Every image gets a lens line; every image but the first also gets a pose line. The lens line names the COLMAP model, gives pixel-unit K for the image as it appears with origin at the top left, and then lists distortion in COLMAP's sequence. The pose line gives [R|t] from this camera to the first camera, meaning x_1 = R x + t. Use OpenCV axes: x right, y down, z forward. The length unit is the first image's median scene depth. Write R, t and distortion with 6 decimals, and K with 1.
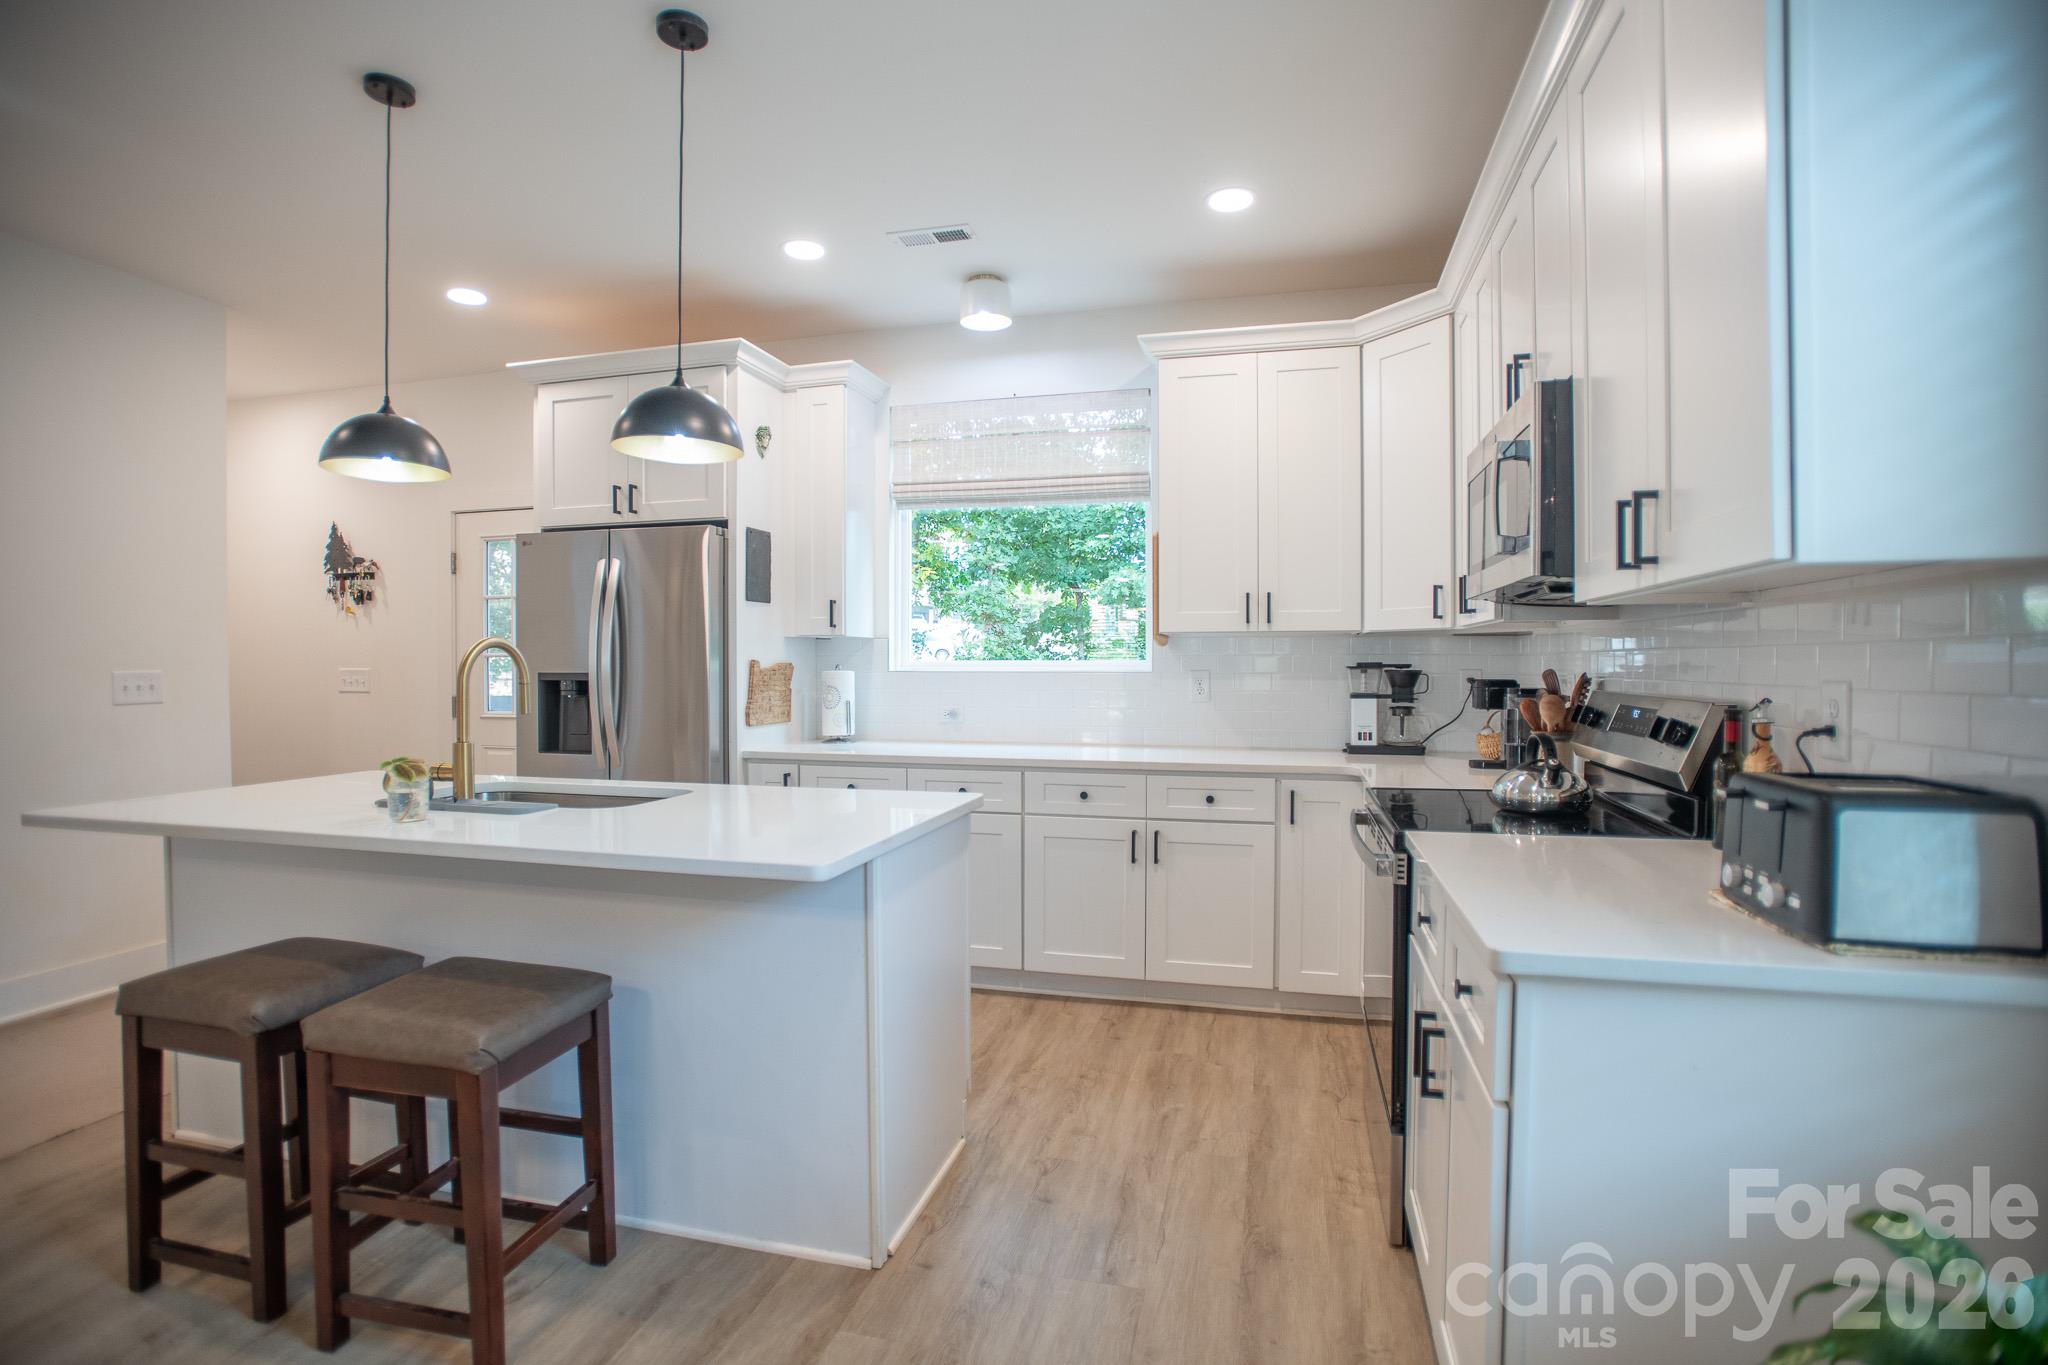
lens RADIAL K [[983.5, 0, 1027.6], [0, 983.5, 684.0], [0, 0, 1]] dist [-0.068394, 0.026263]
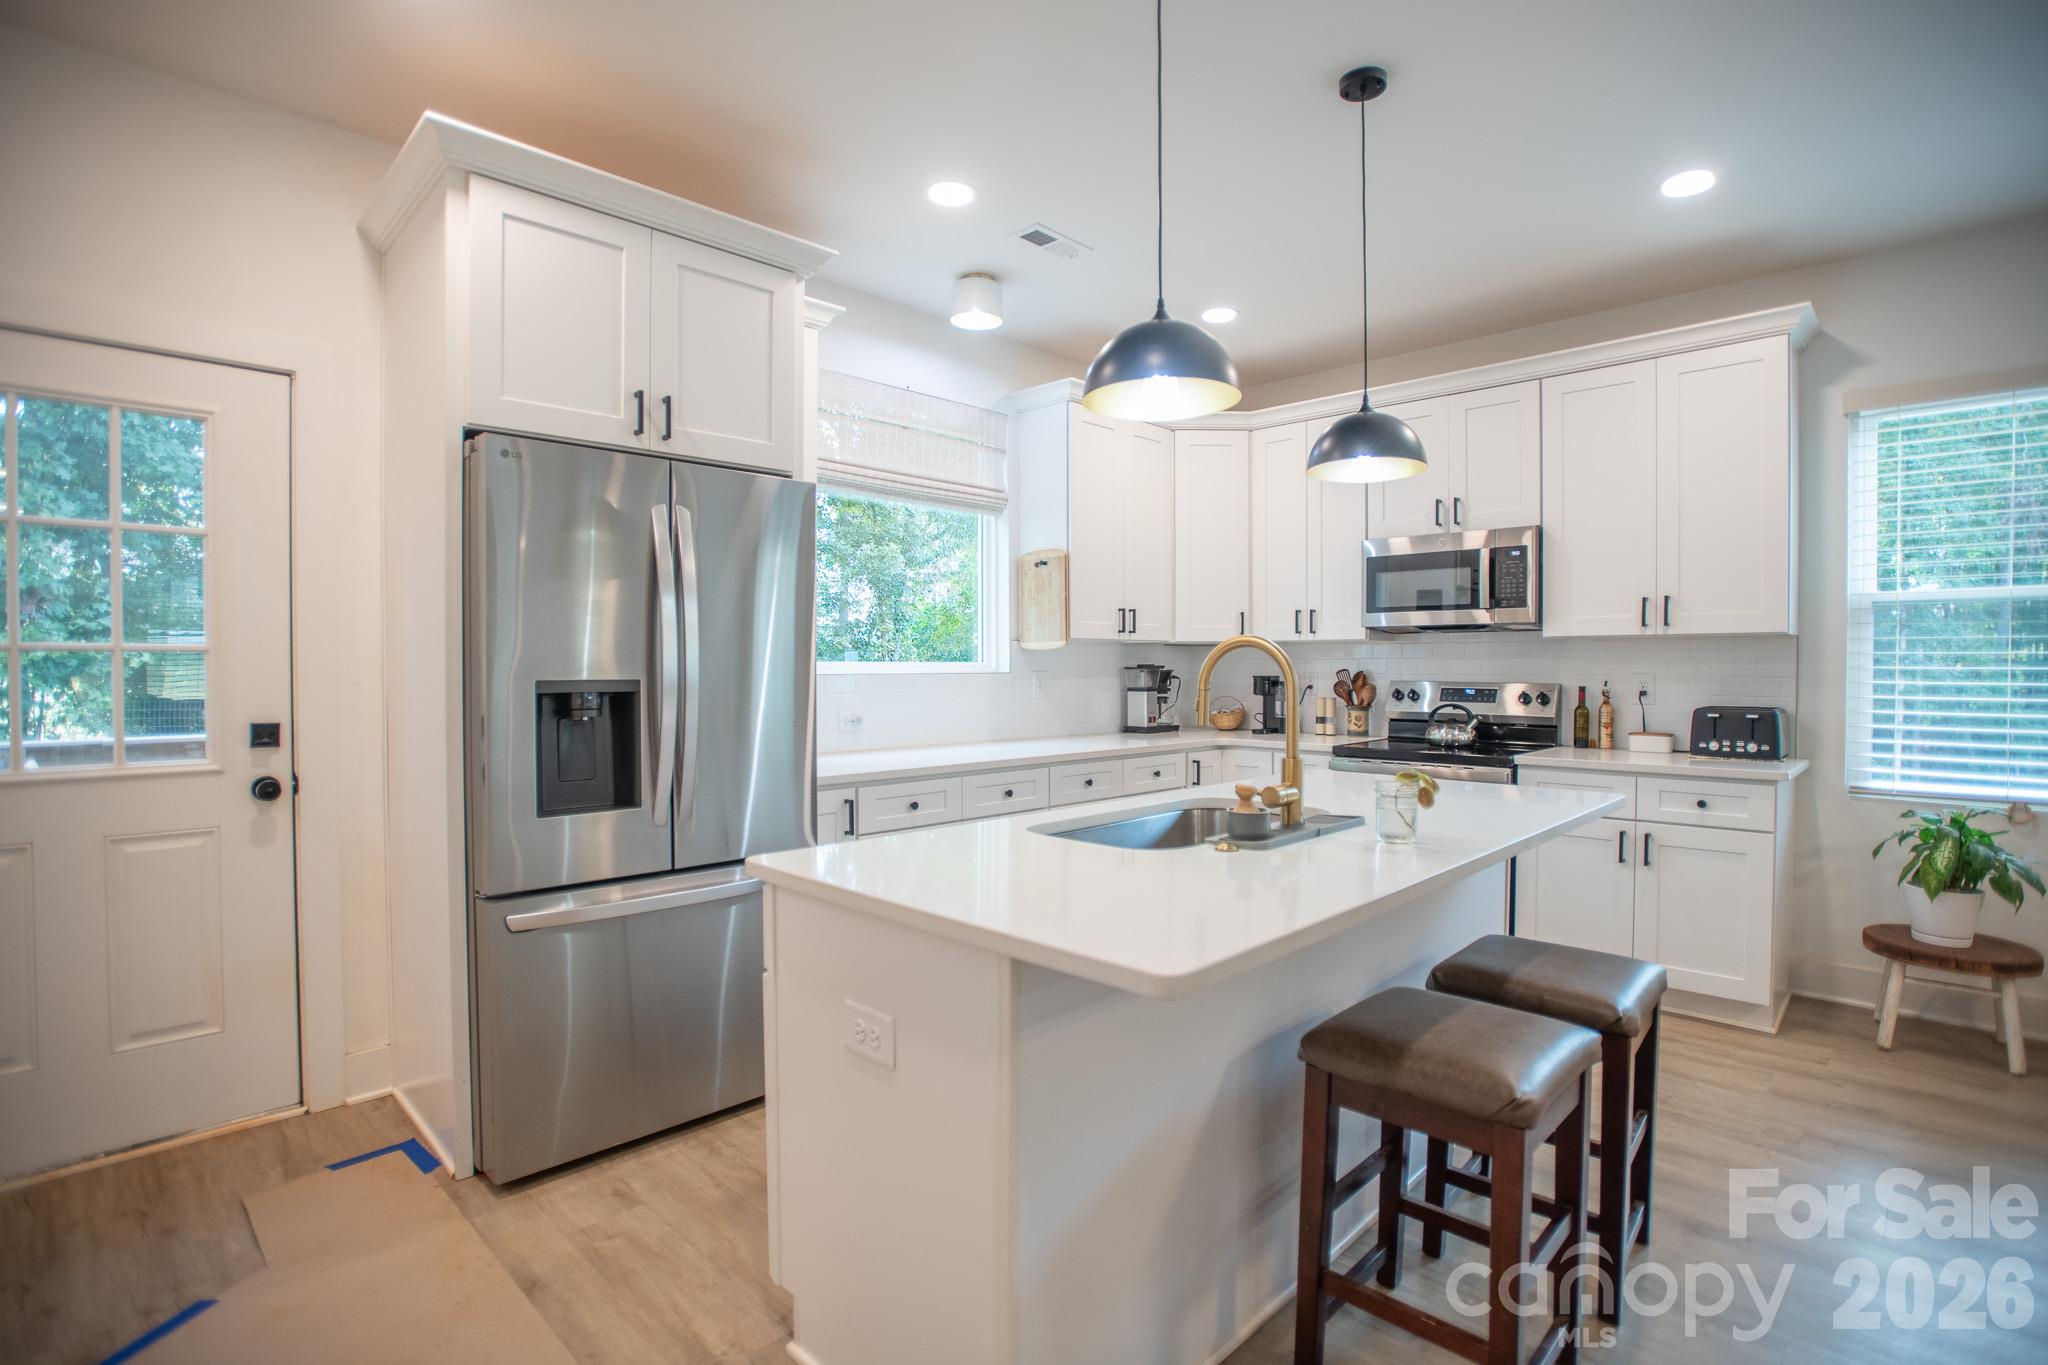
lens RADIAL K [[983.5, 0, 1027.6], [0, 983.5, 684.0], [0, 0, 1]] dist [-0.068394, 0.026263]
pose [[0.499142, -0.016225, 0.866368, -0.889379], [0.016372, 0.999823, 0.009291, -0.010357], [-0.866366, 0.009547, 0.499319, 0.467578]]
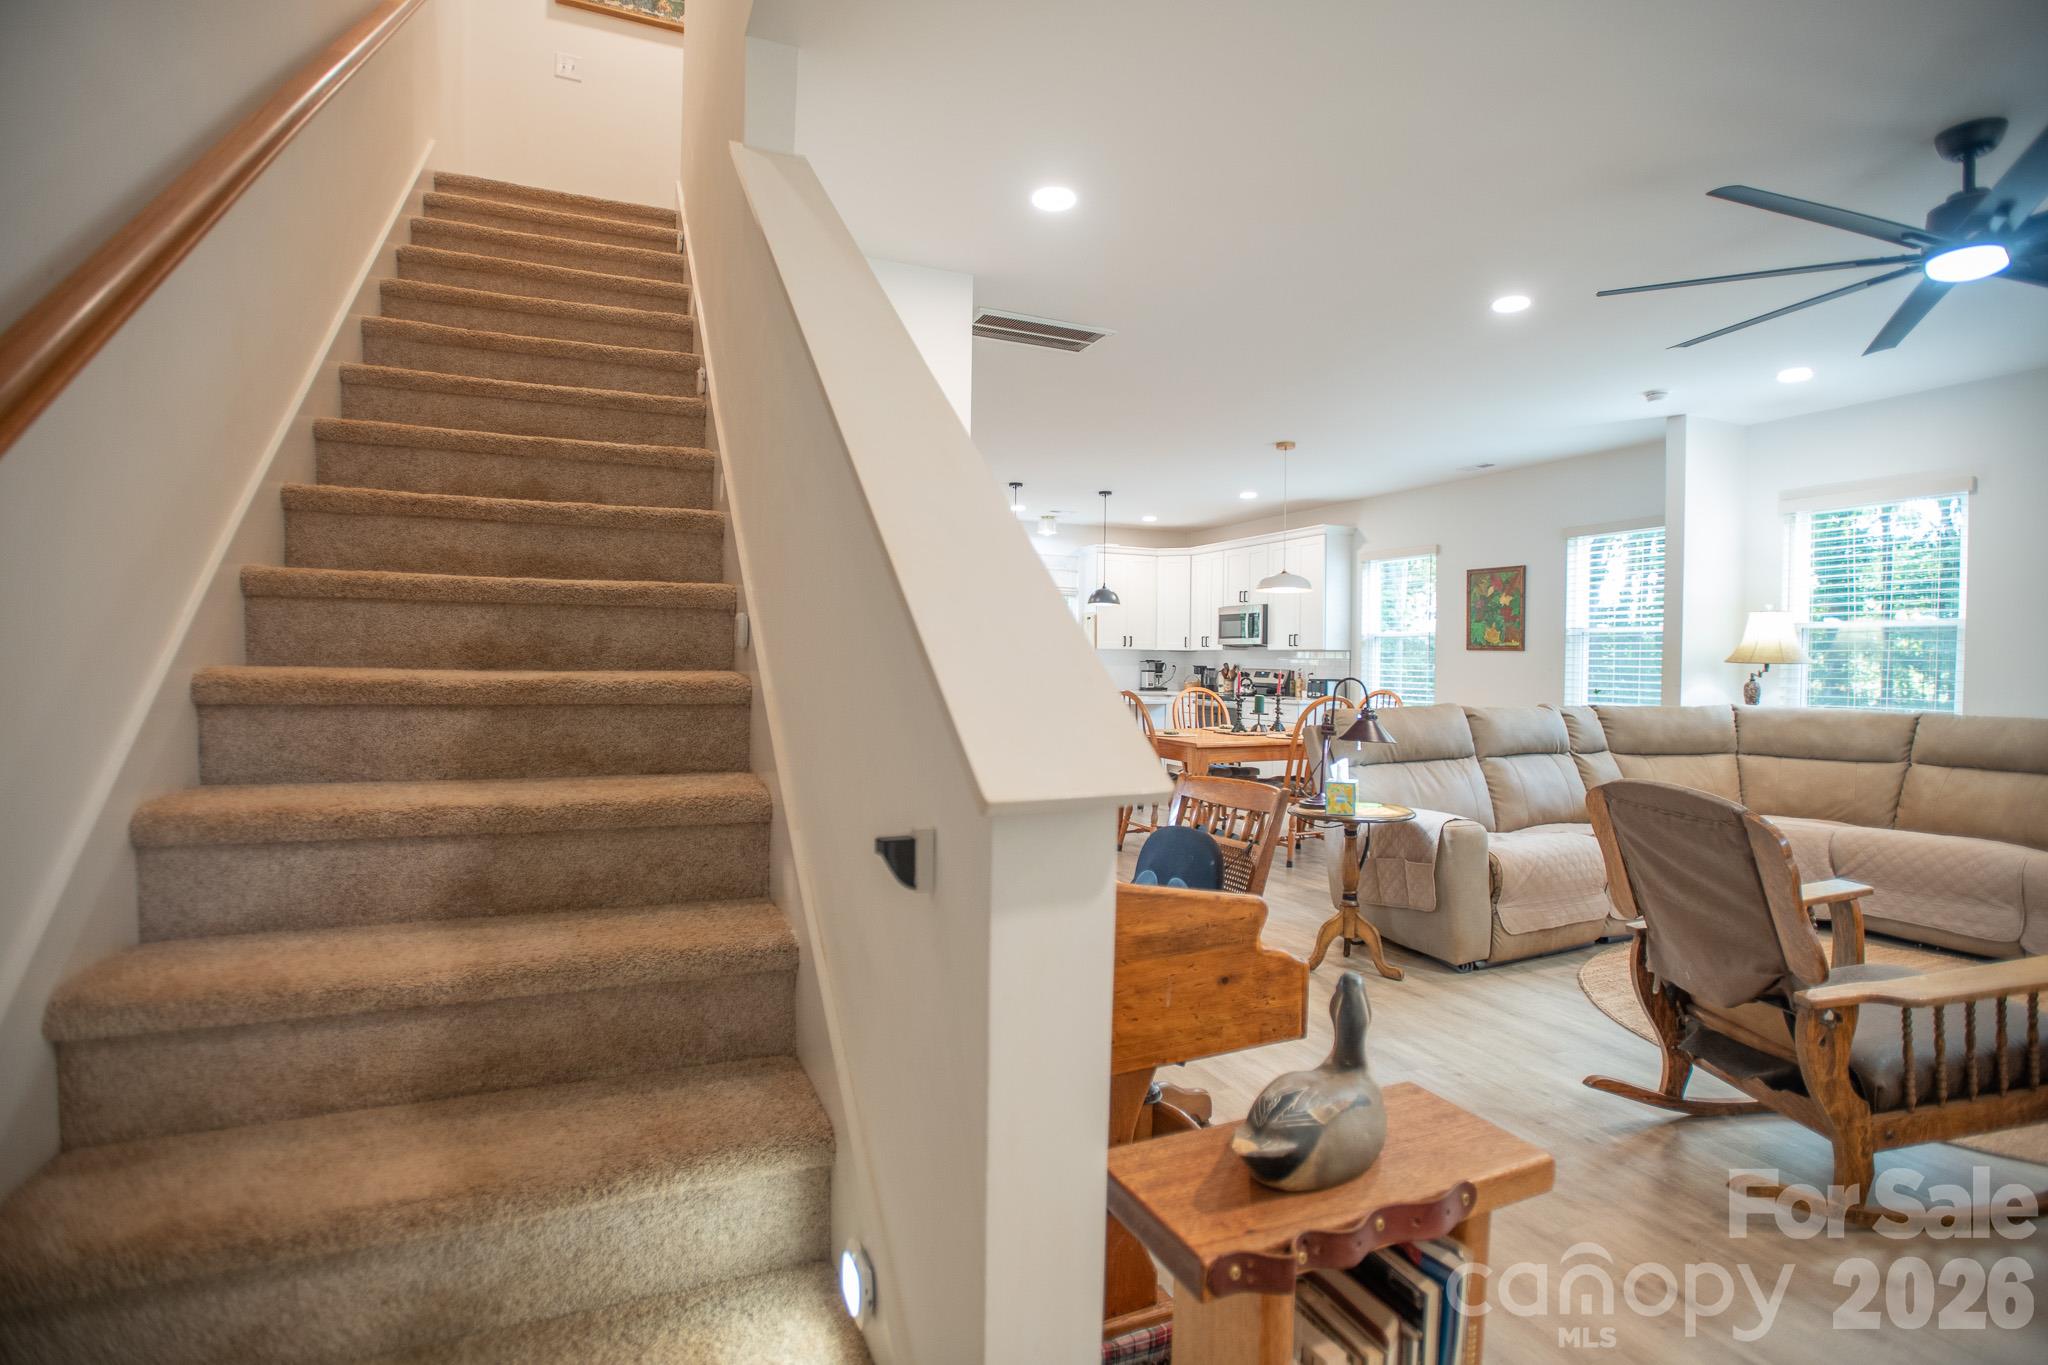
lens RADIAL K [[983.5, 0, 1027.6], [0, 983.5, 684.0], [0, 0, 1]] dist [-0.068394, 0.026263]
pose [[0.784009, -0.007721, 0.620702, -1.792435], [0.001014, 0.999937, 0.011158, 0.017673], [-0.620749, -0.008118, 0.783967, -1.111625]]
